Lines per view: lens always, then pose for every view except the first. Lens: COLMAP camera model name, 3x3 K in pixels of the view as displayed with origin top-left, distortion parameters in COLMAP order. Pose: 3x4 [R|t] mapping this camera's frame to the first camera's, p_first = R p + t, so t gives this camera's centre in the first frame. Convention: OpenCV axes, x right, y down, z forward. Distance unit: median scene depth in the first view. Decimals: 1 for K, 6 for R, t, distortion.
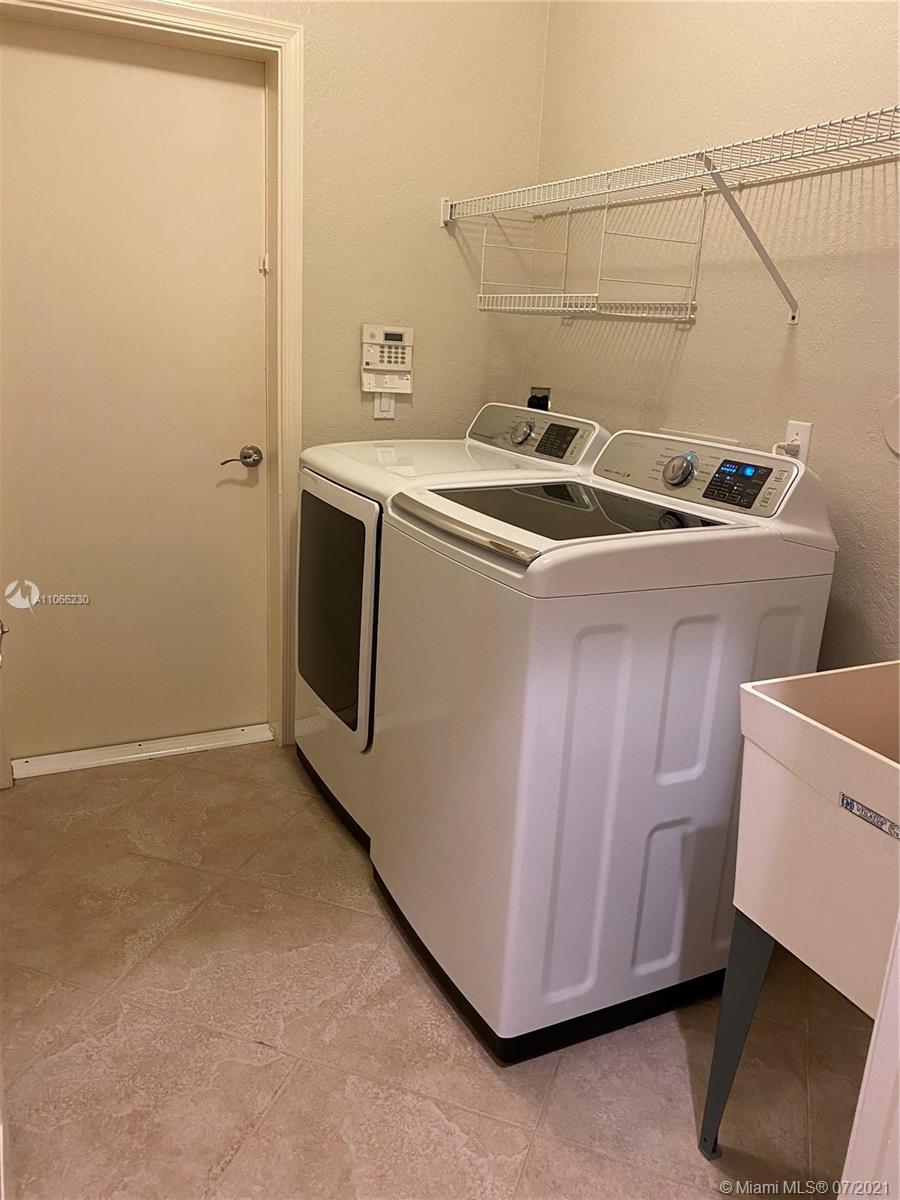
lens RADIAL K [[922.6, 0, 459.9], [0, 922.6, 595.9], [0, 0, 1]] dist [0.018468, -0.011342]
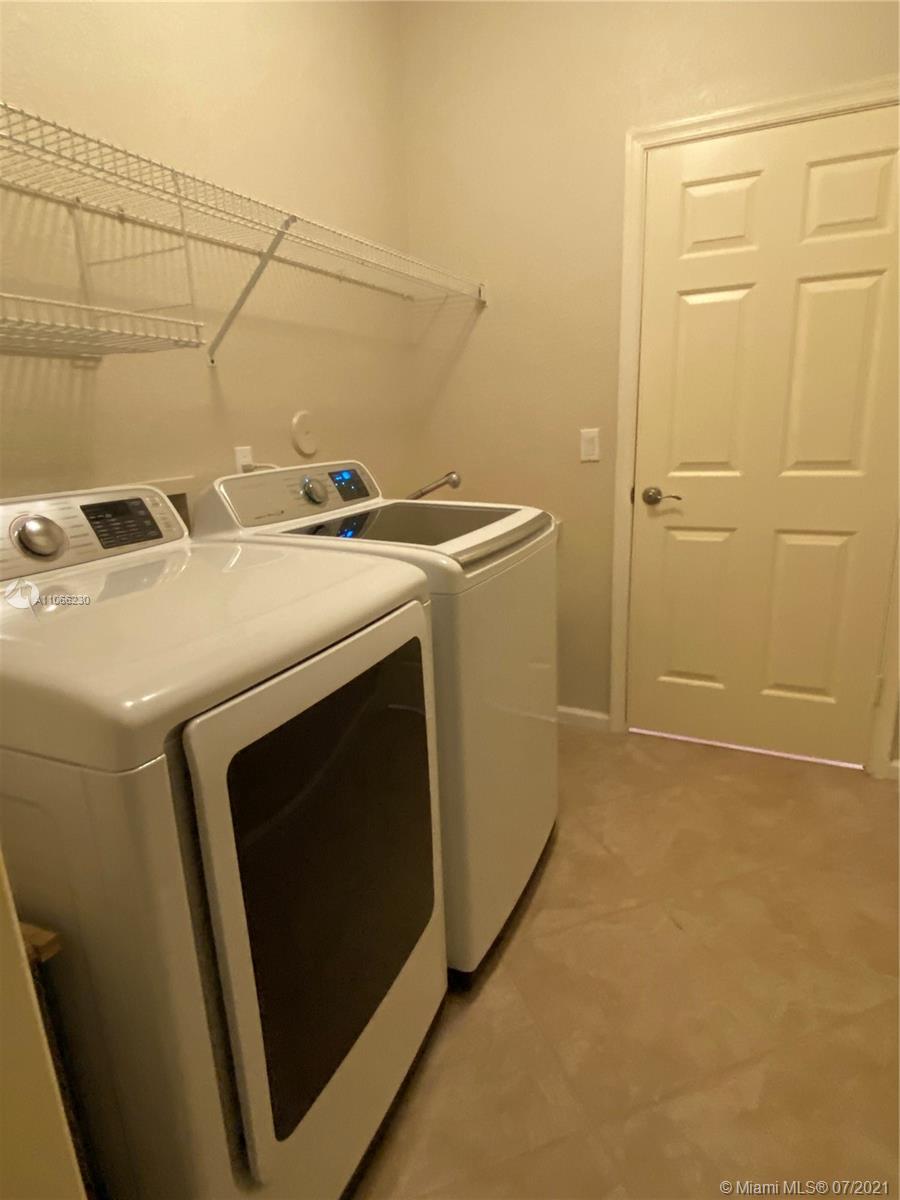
lens RADIAL K [[680.4, 0, 450.0], [0, 680.4, 600.0], [0, 0, 1]] dist [-0.003809, -0.000926]
pose [[-0.615604, -0.236279, 0.751800, -0.547905], [0.211998, 0.869173, 0.446760, -0.358941], [-0.759005, 0.434408, -0.484976, 1.320745]]
